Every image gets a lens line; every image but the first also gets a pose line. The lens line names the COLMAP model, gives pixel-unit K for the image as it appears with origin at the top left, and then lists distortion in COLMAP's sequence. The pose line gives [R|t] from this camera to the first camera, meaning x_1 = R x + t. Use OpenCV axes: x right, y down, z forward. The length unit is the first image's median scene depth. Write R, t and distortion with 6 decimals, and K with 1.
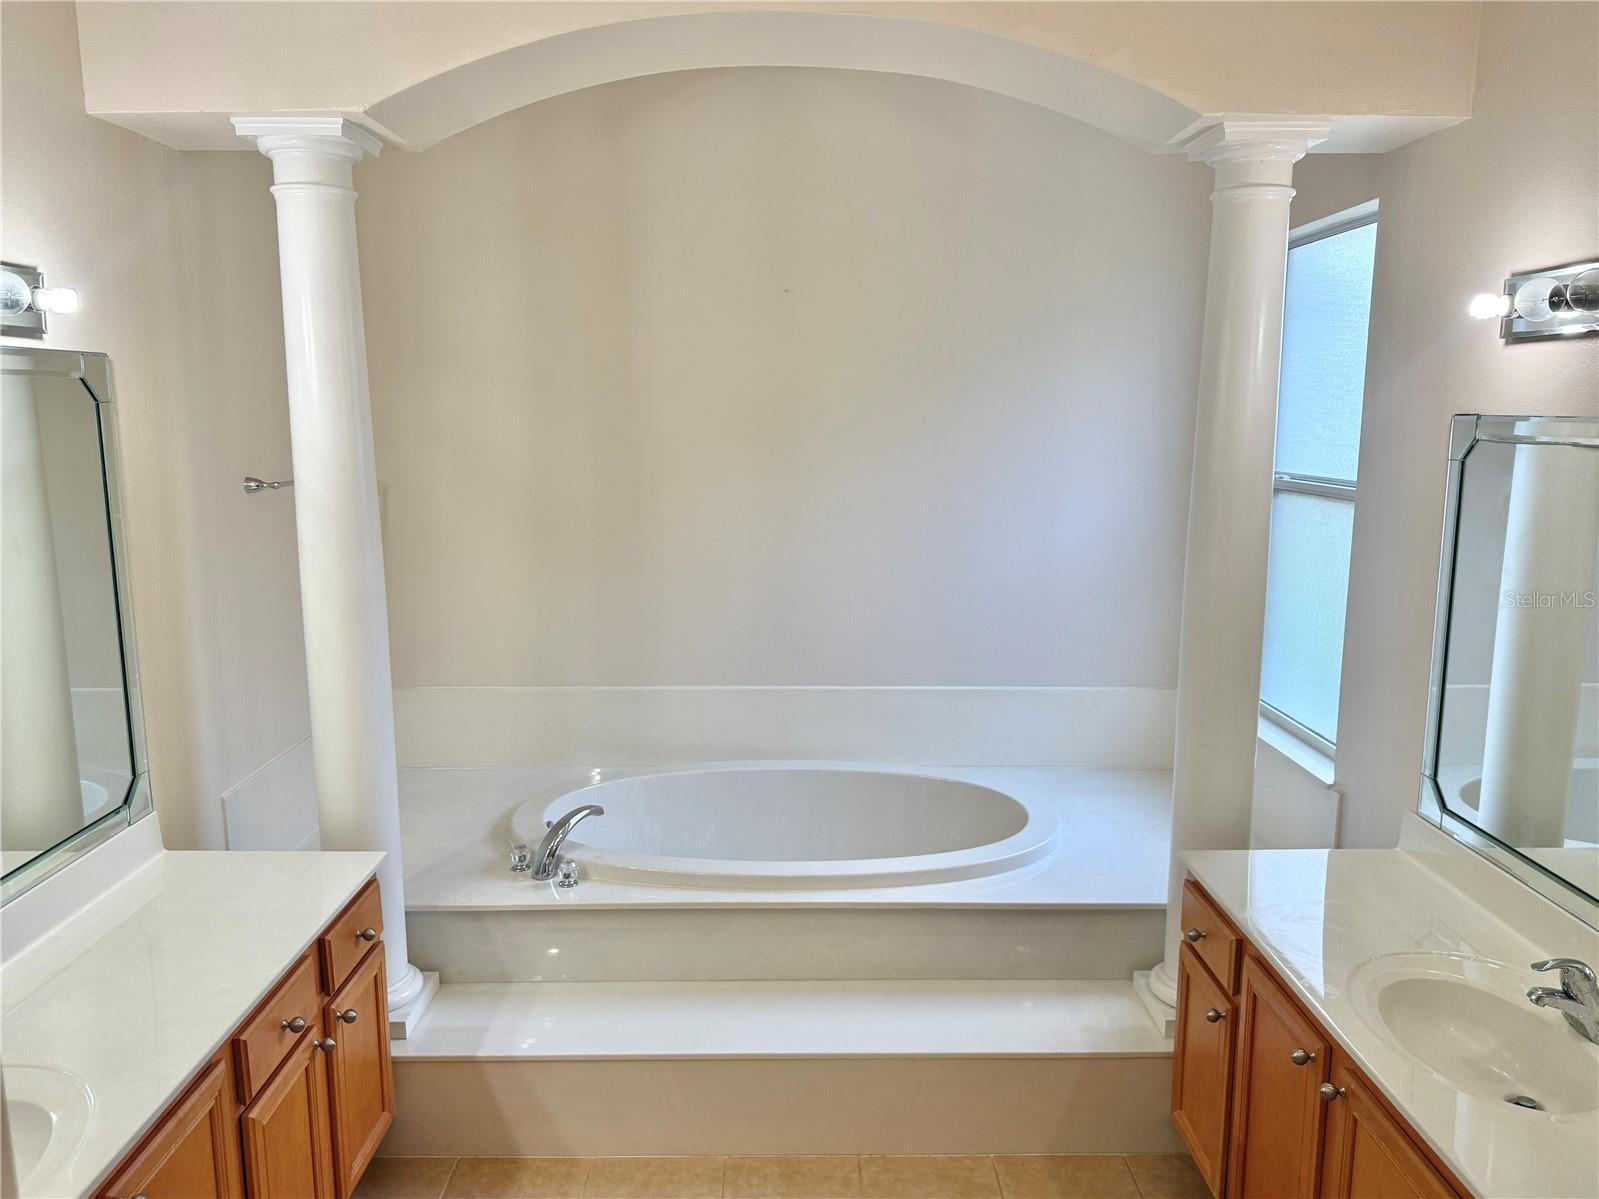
lens RADIAL K [[1153.3, 0, 831.3], [0, 1153.3, 598.8], [0, 0, 1]] dist [0.002692, -0.006387]
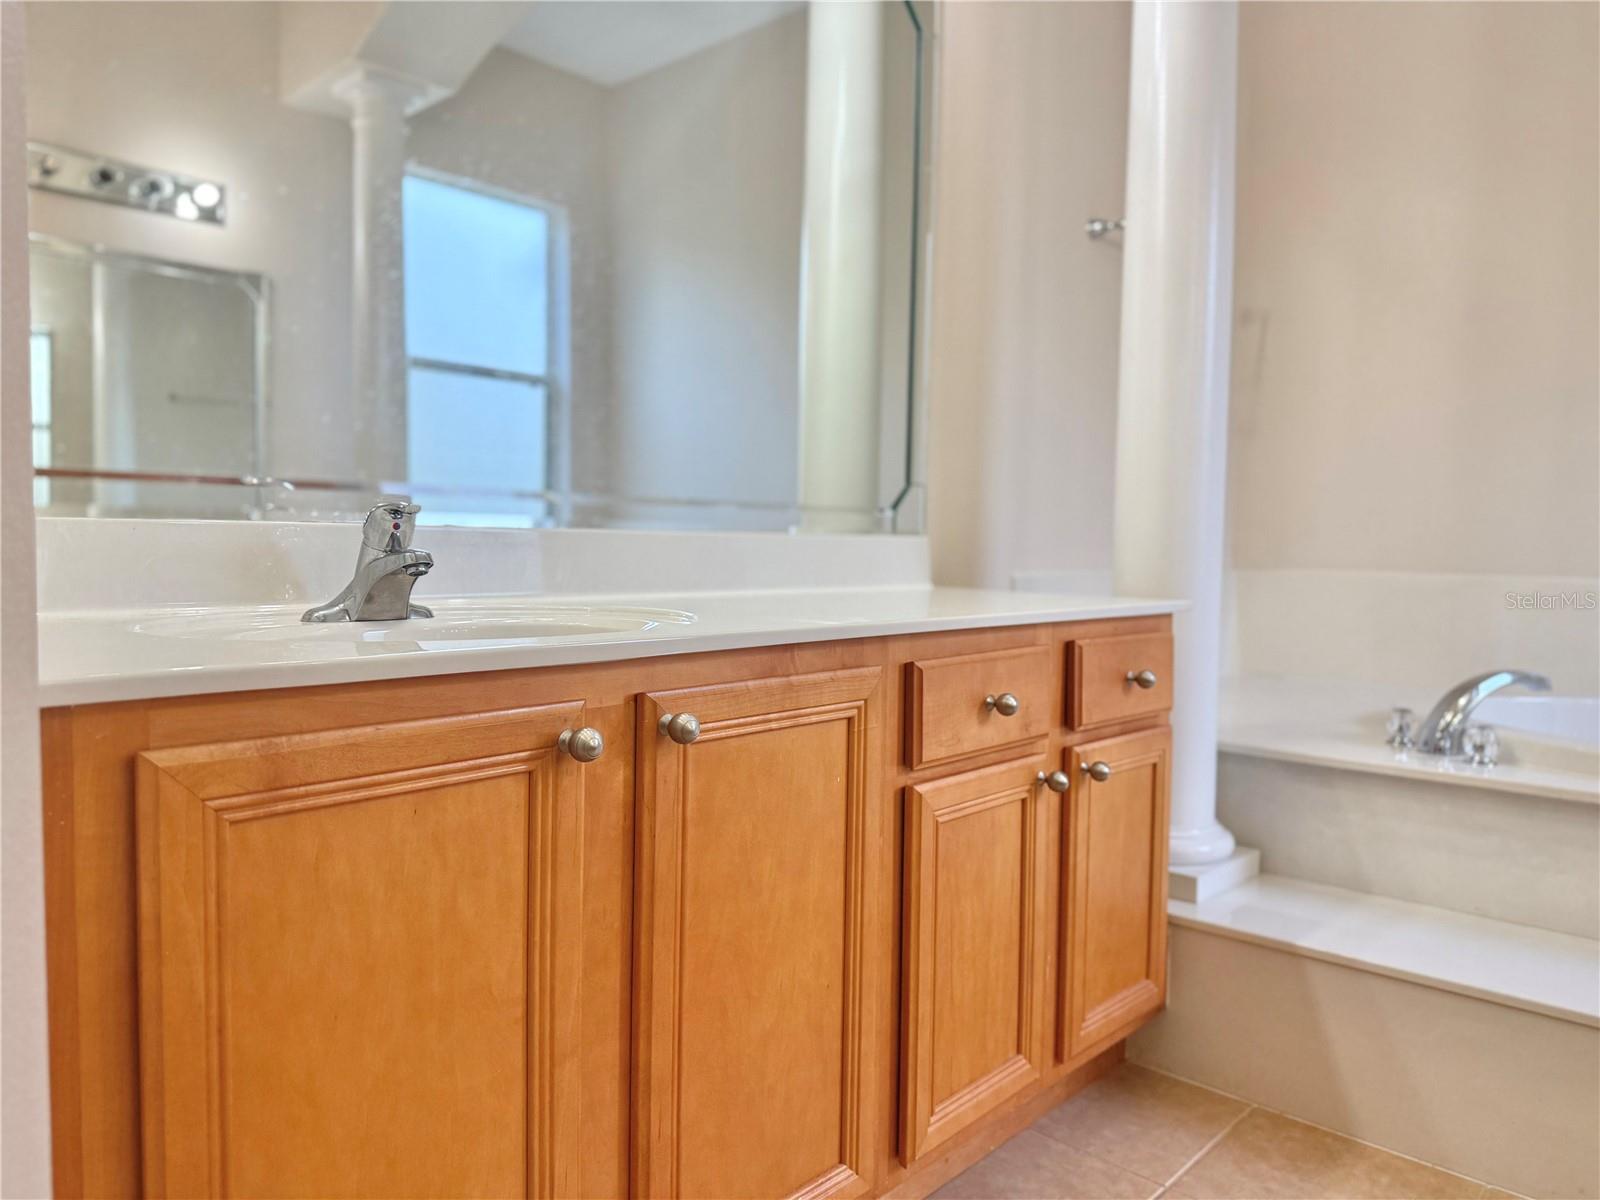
lens RADIAL K [[1154.1, 0, 831.8], [0, 1154.1, 599.3], [0, 0, 1]] dist [0.002692, -0.006387]
pose [[0.726887, 0.037424, -0.685736, -0.066779], [-0.119265, 0.990221, -0.072381, 0.287194], [0.676322, 0.134397, 0.724242, 0.347312]]
